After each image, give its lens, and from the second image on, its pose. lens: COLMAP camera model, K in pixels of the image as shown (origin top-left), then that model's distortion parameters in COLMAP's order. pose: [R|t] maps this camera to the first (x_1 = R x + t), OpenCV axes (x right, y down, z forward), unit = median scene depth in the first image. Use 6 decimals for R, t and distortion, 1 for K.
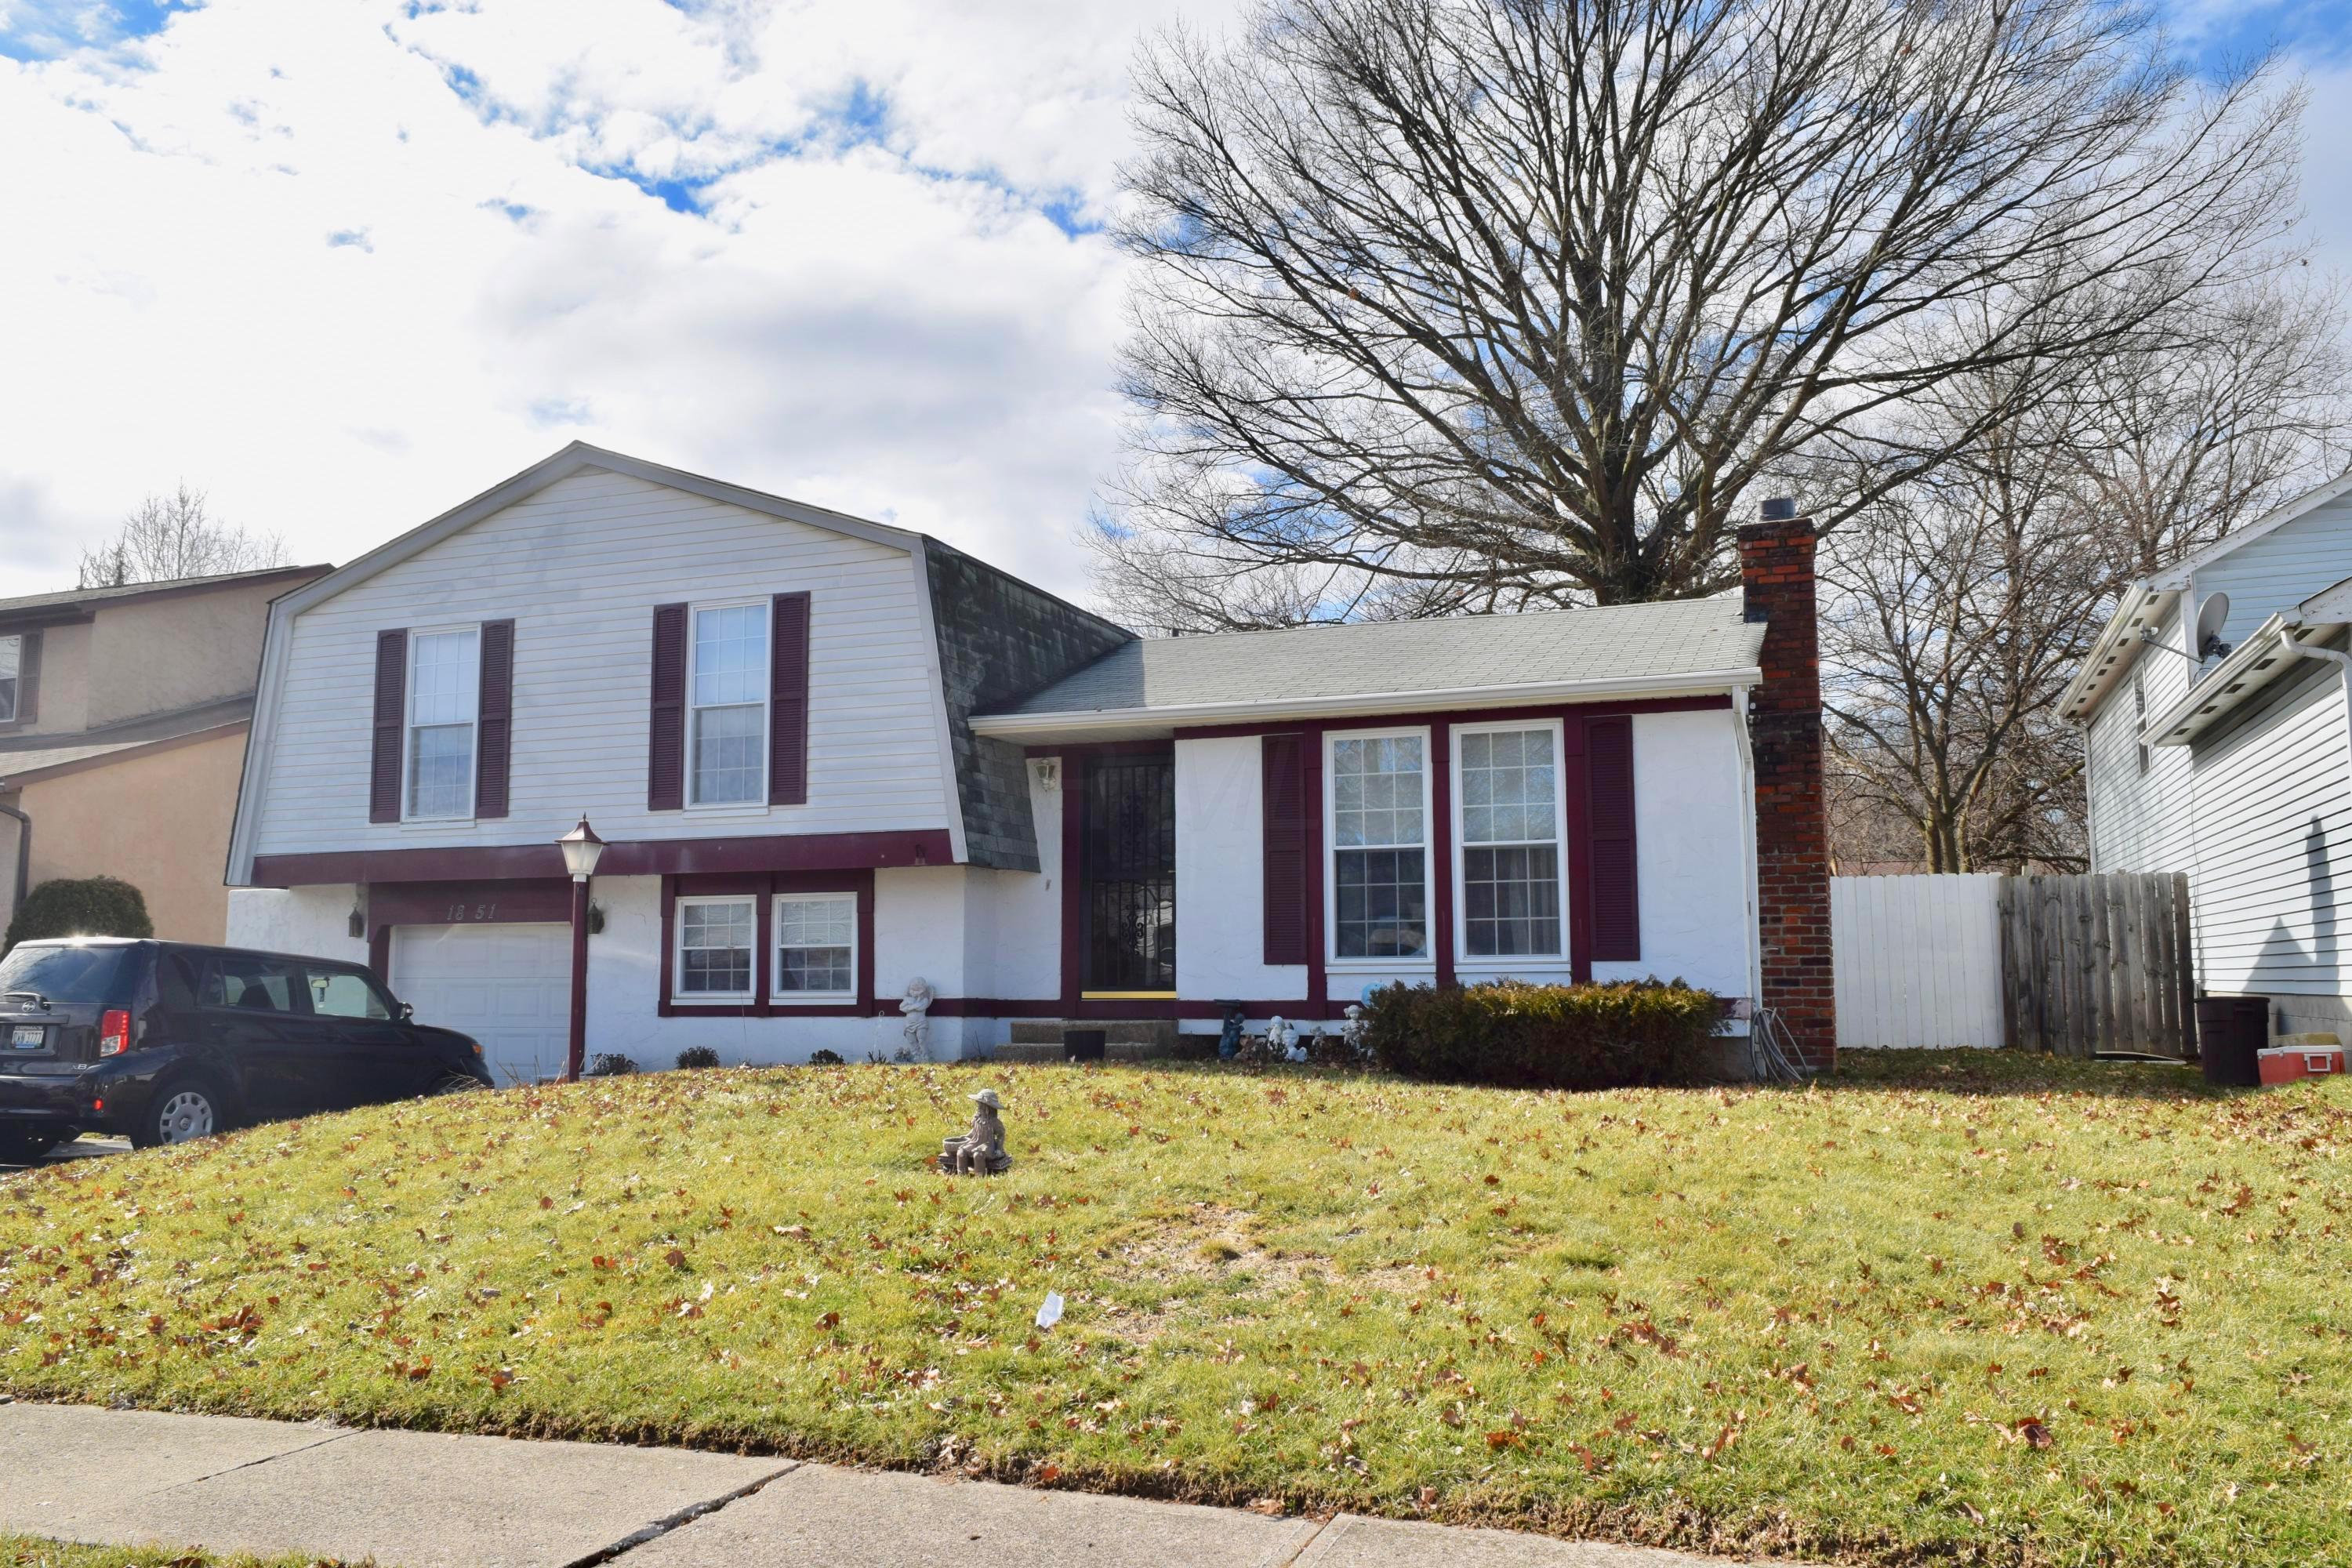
lens RADIAL K [[1813.3, 0, 1176.0], [0, 1813.3, 784.0], [0, 0, 1]] dist [-0.019338, 0.001066]
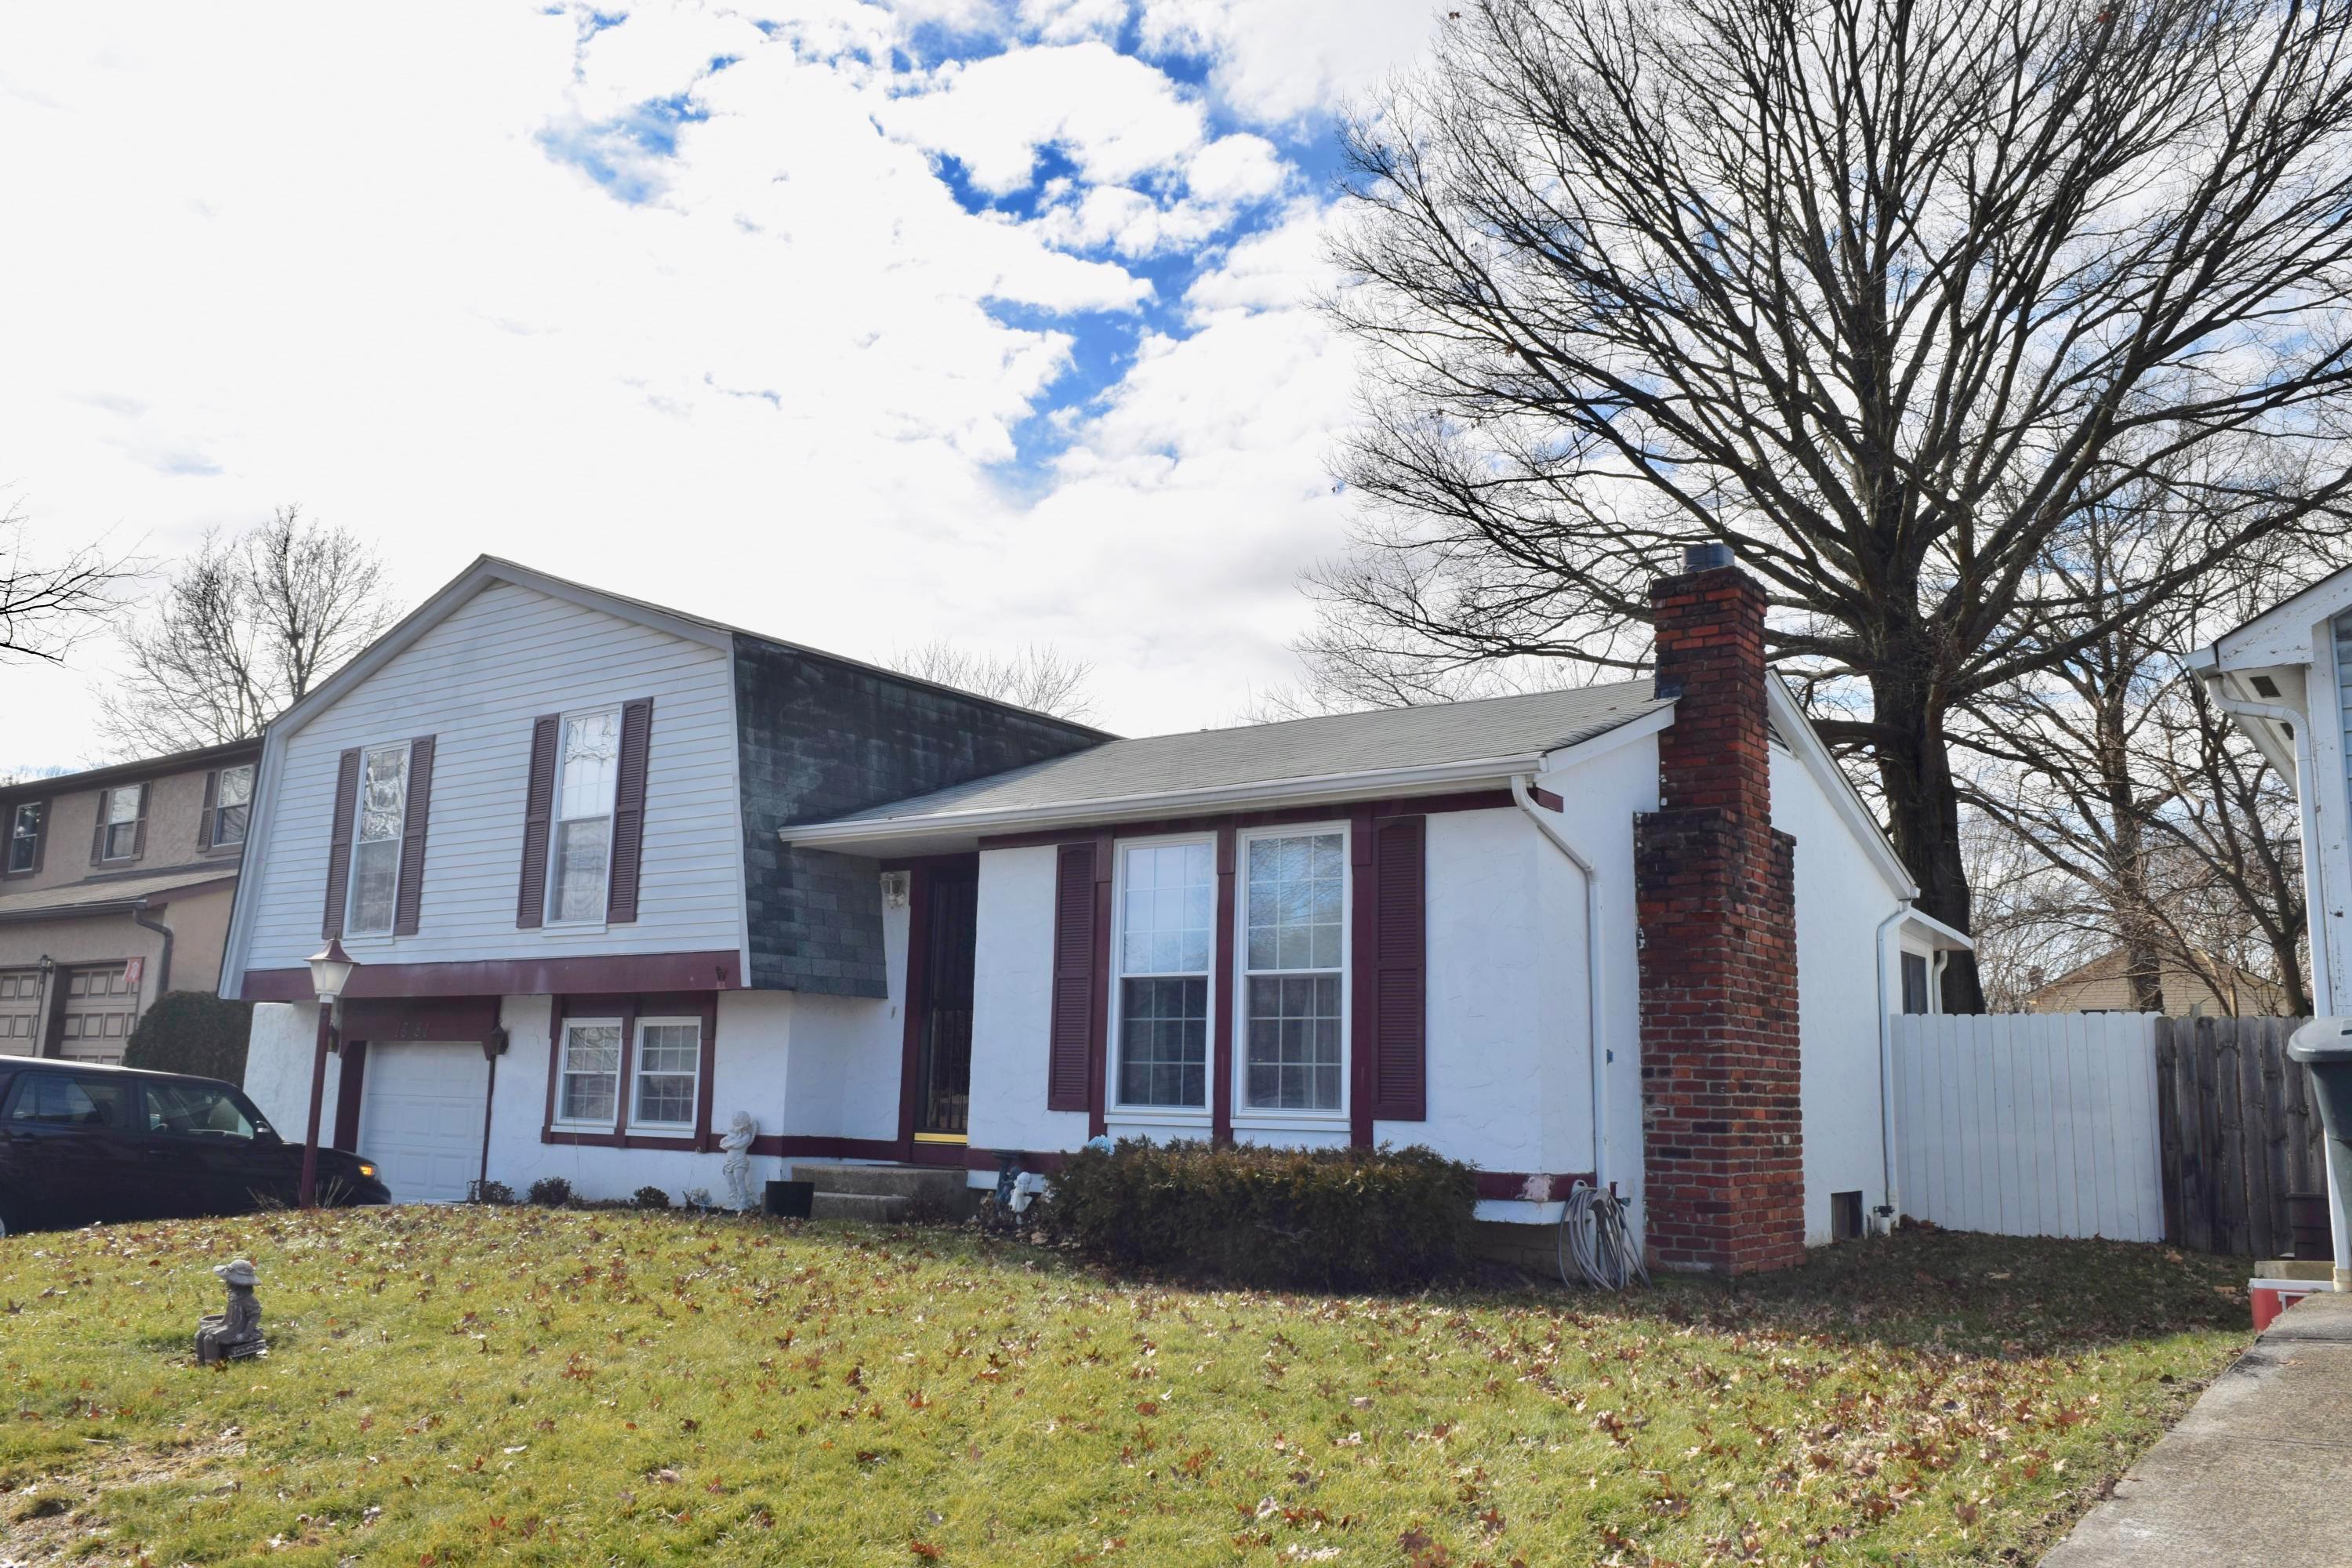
lens RADIAL K [[1813.3, 0, 1176.0], [0, 1813.3, 784.0], [0, 0, 1]] dist [-0.019338, 0.001066]
pose [[0.962902, -0.018441, -0.269219, 0.320679], [0.001373, 0.997984, -0.063446, -0.000480], [0.269847, 0.060722, 0.960987, 0.166414]]
